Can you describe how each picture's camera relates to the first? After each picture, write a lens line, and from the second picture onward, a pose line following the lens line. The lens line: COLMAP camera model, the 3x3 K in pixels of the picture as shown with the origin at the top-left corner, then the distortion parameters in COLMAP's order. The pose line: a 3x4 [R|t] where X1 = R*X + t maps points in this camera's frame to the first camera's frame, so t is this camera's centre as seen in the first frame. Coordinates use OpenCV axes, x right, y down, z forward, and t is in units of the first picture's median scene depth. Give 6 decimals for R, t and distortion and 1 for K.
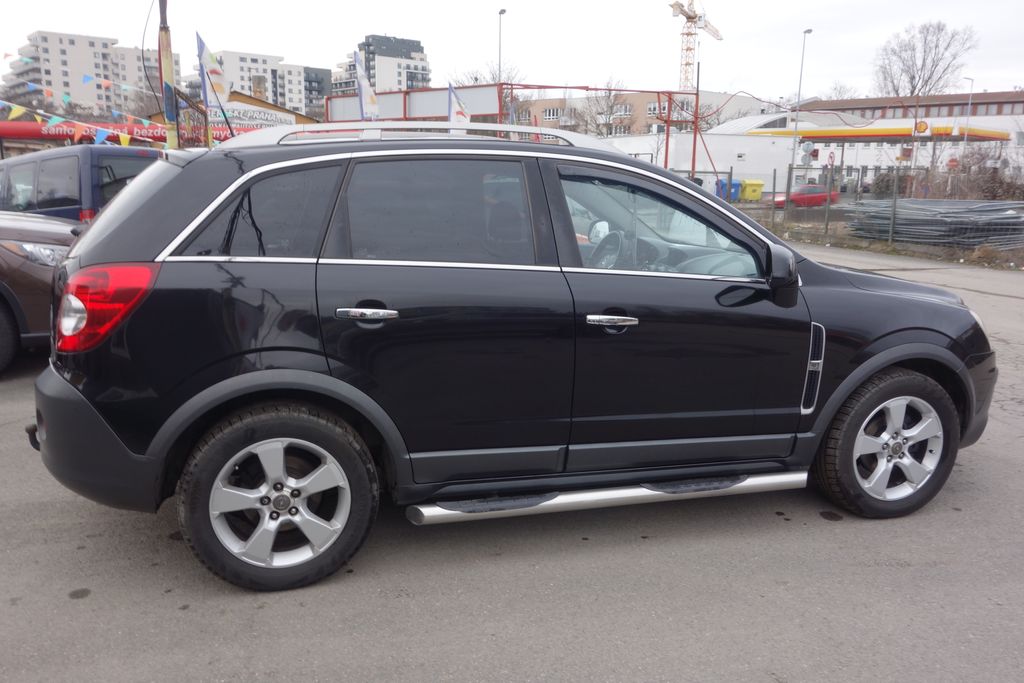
lens RADIAL K [[819.9, 0, 512.0], [0, 819.9, 341.5], [0, 0, 1]] dist [-0.003970, 0.005051]
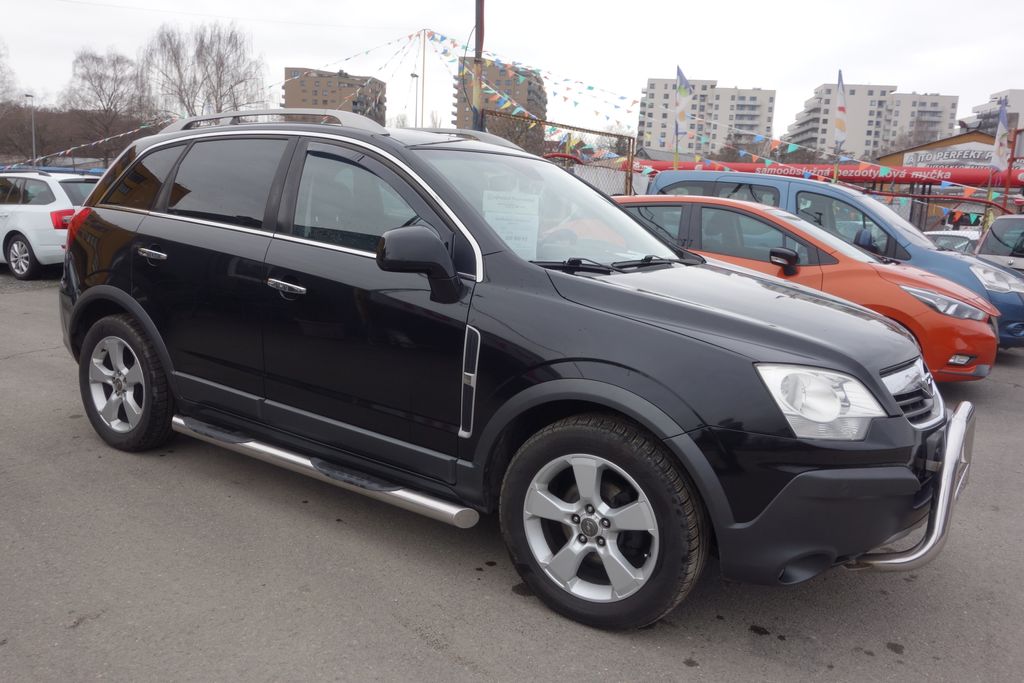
lens RADIAL K [[819.9, 0, 512.0], [0, 819.9, 341.5], [0, 0, 1]] dist [-0.003970, 0.005051]
pose [[0.642709, 0.153609, -0.750553, 0.976367], [-0.193354, 0.980501, 0.035099, -0.043549], [0.741309, 0.122563, 0.659878, 0.470250]]
